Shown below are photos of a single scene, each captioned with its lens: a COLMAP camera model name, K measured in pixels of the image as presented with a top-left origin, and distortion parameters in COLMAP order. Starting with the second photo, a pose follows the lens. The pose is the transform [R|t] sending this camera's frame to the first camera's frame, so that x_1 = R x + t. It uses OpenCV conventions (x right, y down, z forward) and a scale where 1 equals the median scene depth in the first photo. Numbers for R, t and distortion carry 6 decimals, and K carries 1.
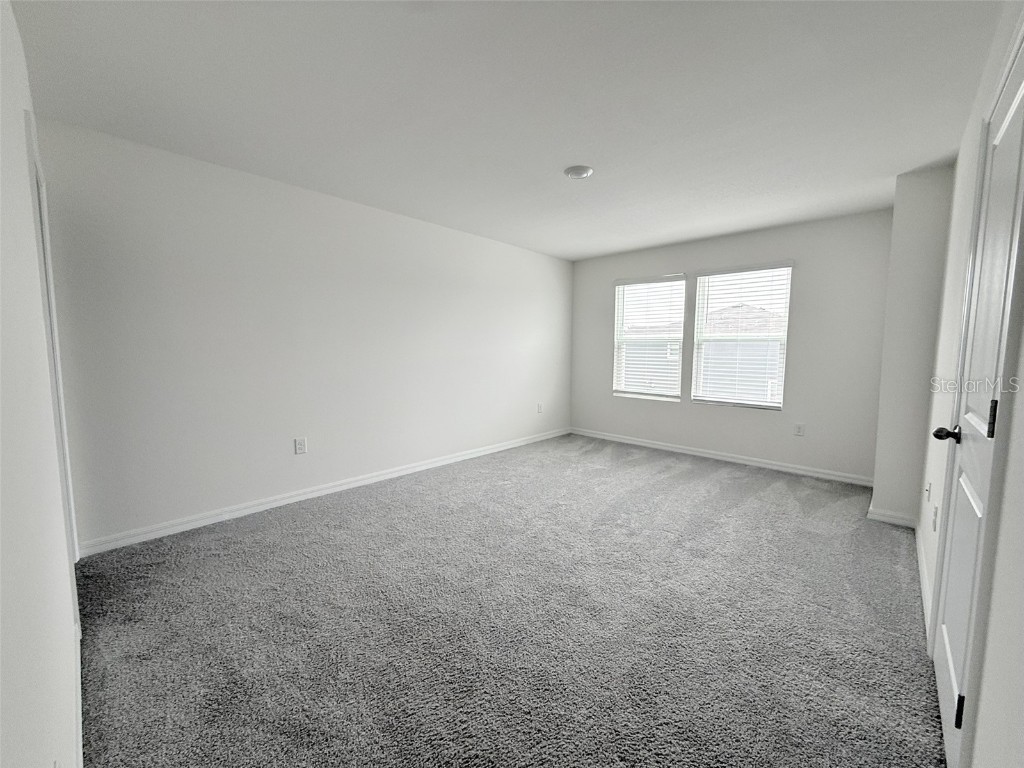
lens RADIAL K [[408.5, 0, 506.7], [0, 408.5, 382.9], [0, 0, 1]] dist [-0.000520, -0.000100]
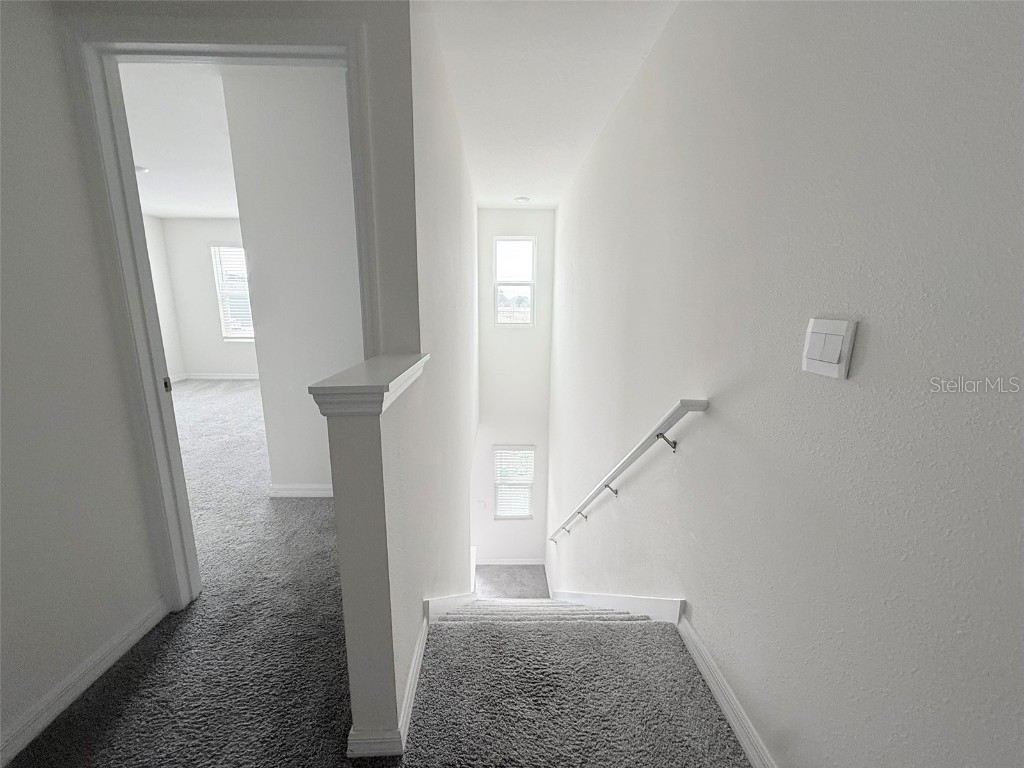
lens RADIAL K [[408.5, 0, 506.7], [0, 408.5, 382.9], [0, 0, 1]] dist [-0.000520, -0.000100]
pose [[0.710083, -0.139366, 0.690188, 0.008283], [0.060821, 0.988693, 0.137067, 0.038111], [-0.701486, -0.055351, 0.710531, -0.439356]]
